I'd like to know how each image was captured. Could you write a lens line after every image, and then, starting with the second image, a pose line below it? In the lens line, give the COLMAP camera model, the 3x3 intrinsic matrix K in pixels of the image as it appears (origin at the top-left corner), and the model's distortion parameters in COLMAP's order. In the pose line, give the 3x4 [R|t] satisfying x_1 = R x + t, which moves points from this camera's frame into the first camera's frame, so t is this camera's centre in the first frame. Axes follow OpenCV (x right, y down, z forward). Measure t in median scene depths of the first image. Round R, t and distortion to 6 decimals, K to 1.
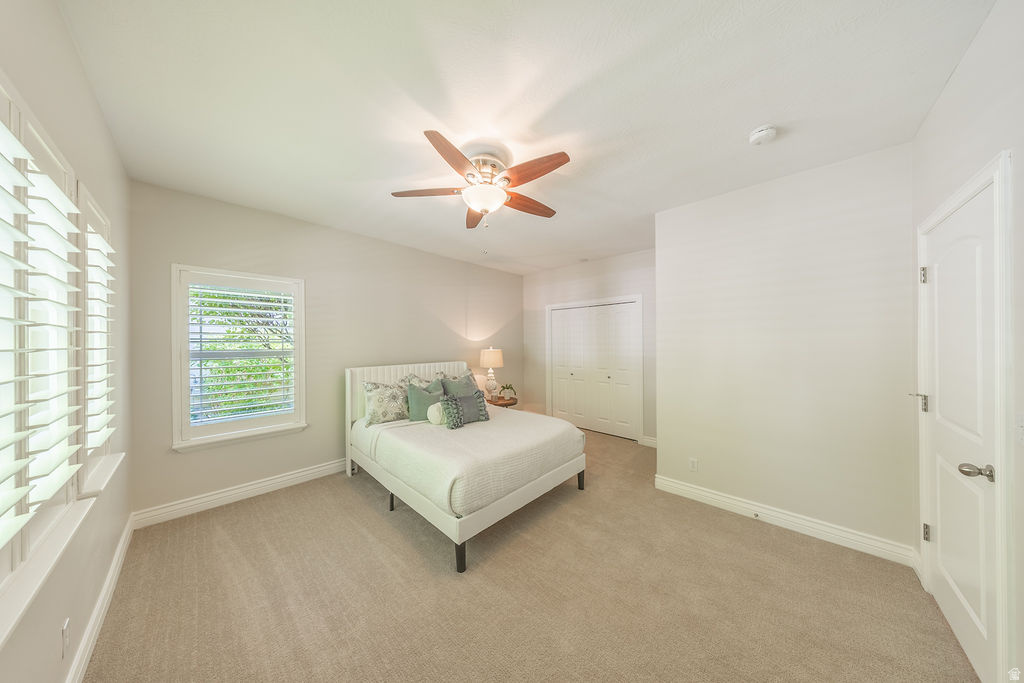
lens RADIAL K [[295.0, 0, 512.6], [0, 295.0, 339.5], [0, 0, 1]] dist [-0.005357, 0.000315]
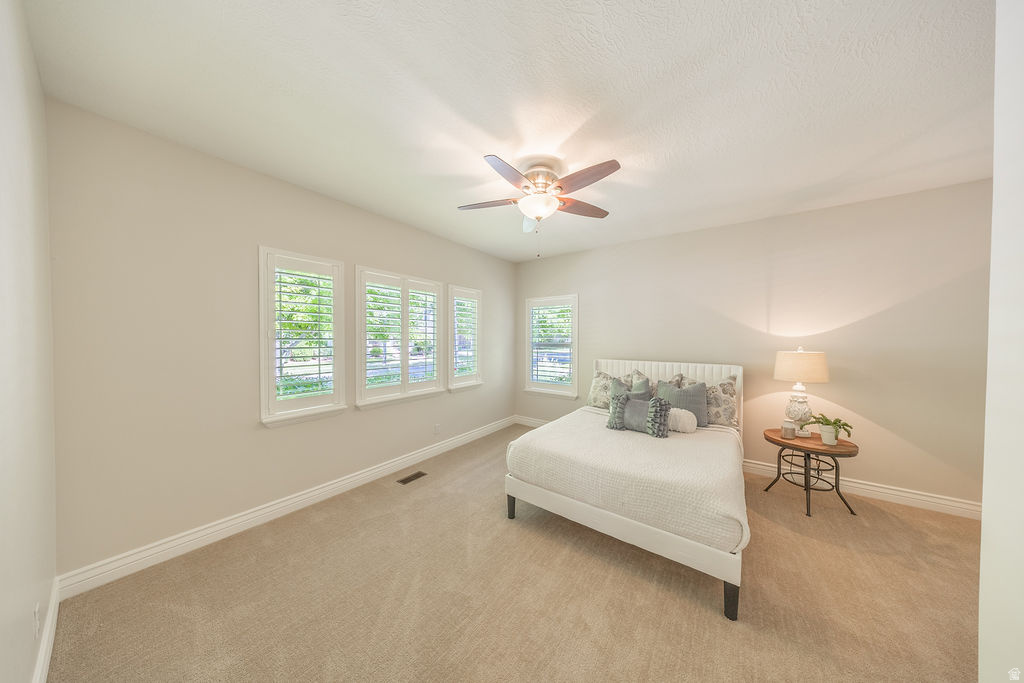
lens RADIAL K [[295.0, 0, 518.0], [0, 295.0, 342.1], [0, 0, 1]] dist [-0.005357, 0.000315]
pose [[0.144734, 0.019595, -0.989277, 0.639265], [0.007377, 0.999755, 0.020882, -0.002681], [0.989443, -0.010320, 0.144554, 0.502413]]
